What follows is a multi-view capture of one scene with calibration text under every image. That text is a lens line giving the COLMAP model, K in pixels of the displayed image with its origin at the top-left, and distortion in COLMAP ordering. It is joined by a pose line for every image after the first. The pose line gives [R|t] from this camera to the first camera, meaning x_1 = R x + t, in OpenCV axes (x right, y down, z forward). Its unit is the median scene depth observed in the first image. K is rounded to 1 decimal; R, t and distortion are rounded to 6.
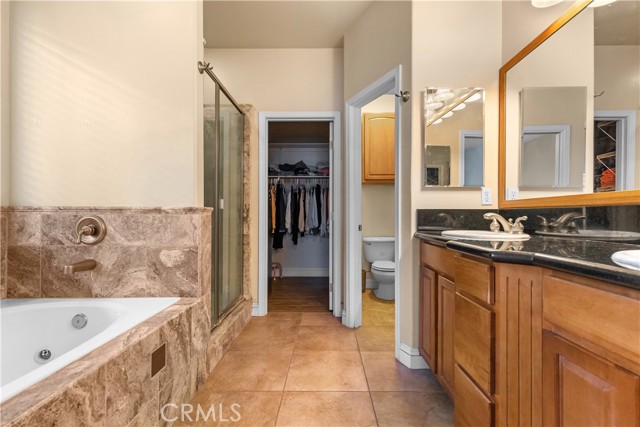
lens RADIAL K [[292.4, 0, 321.4], [0, 292.4, 212.9], [0, 0, 1]] dist [0.001367, 0.000092]
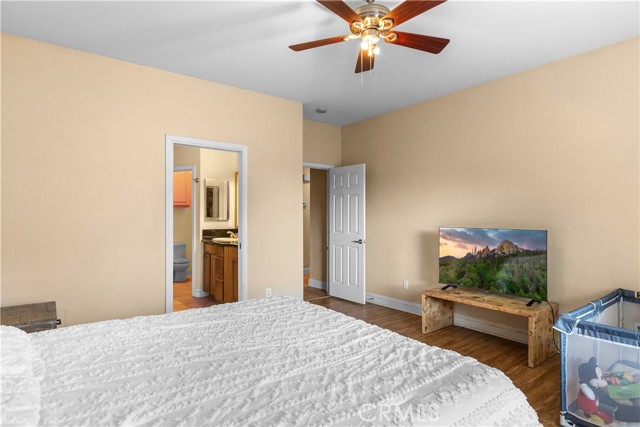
lens RADIAL K [[345.5, 0, 322.1], [0, 345.5, 216.1], [0, 0, 1]] dist [-0.016427, -0.000227]
pose [[0.787364, 0.005945, 0.616459, -0.664776], [0.000661, 0.999945, -0.010488, -0.096965], [-0.616488, 0.008665, 0.787317, -1.885585]]
